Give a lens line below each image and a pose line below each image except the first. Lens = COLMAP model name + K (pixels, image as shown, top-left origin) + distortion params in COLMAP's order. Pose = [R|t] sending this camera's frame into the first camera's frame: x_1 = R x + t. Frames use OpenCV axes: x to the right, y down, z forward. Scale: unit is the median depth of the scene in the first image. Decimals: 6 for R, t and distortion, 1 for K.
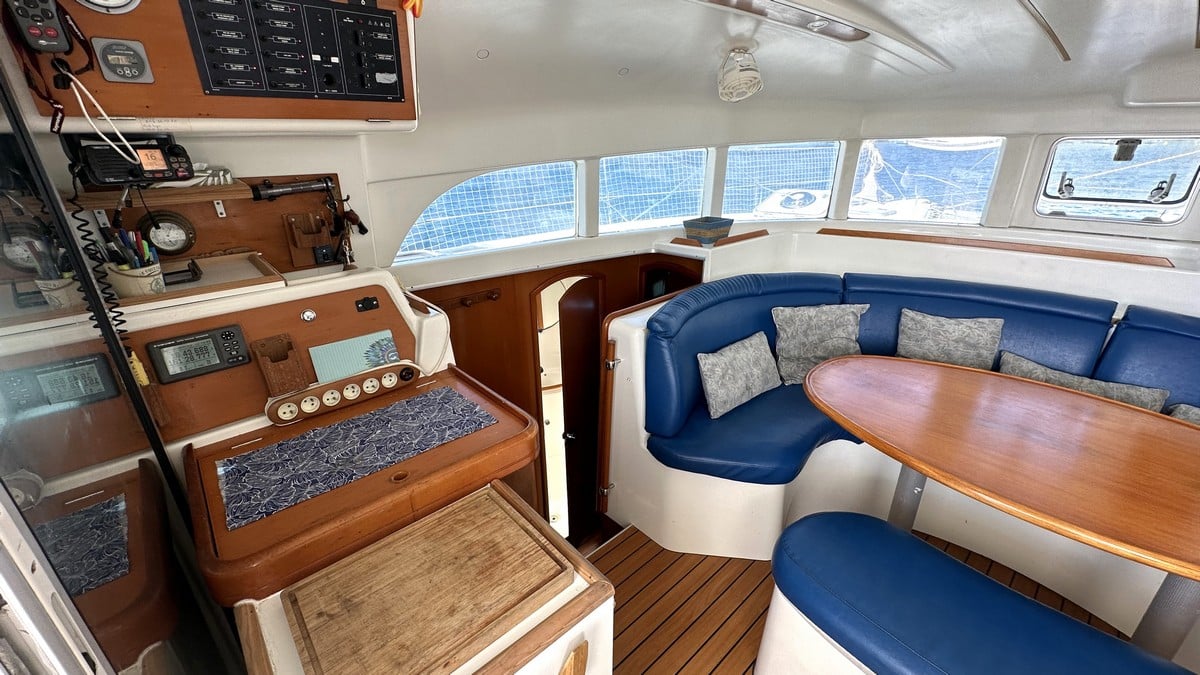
lens RADIAL K [[486.7, 0, 600.0], [0, 486.7, 337.5], [0, 0, 1]] dist [-0.003322, -0.000225]
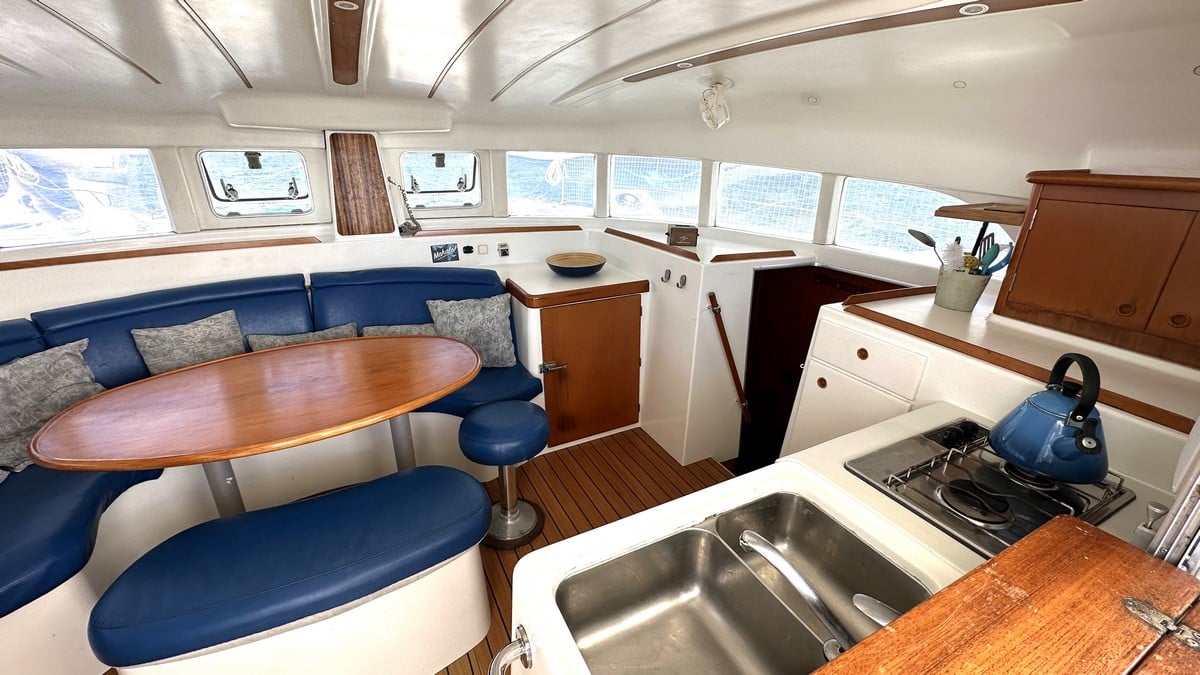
lens RADIAL K [[486.7, 0, 600.0], [0, 486.7, 337.5], [0, 0, 1]] dist [-0.003322, -0.000225]
pose [[0.256023, -0.341113, 0.904485, -0.000431], [0.344601, 0.906405, 0.244294, 0.038654], [-0.903162, 0.249142, 0.349609, -0.155546]]
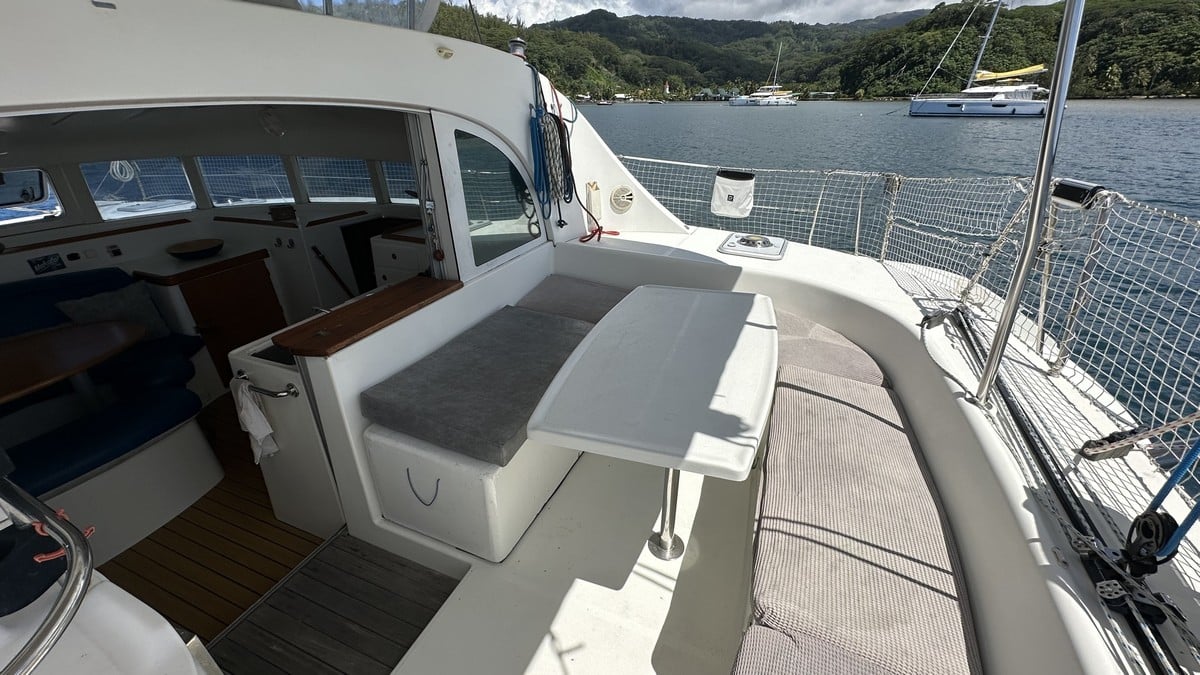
lens RADIAL K [[486.7, 0, 600.0], [0, 486.7, 337.5], [0, 0, 1]] dist [-0.003322, -0.000225]
pose [[-0.419179, -0.380812, 0.824179, -0.868946], [0.361719, 0.762575, 0.536319, -0.005127], [-0.832735, 0.522935, -0.181909, -0.387689]]
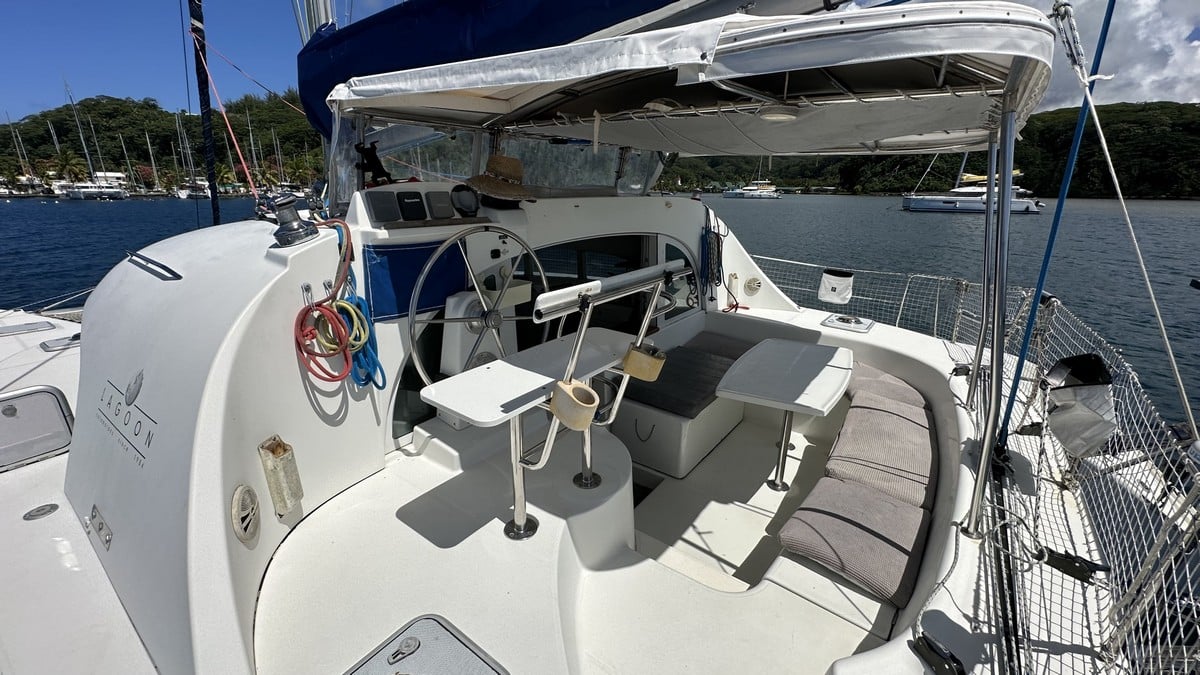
lens RADIAL K [[486.7, 0, 600.0], [0, 486.7, 337.5], [0, 0, 1]] dist [-0.003322, -0.000225]
pose [[-0.210733, -0.272662, 0.938748, -1.528455], [0.369431, 0.866881, 0.334719, -0.312402], [-0.905048, 0.417339, -0.081951, -0.007995]]
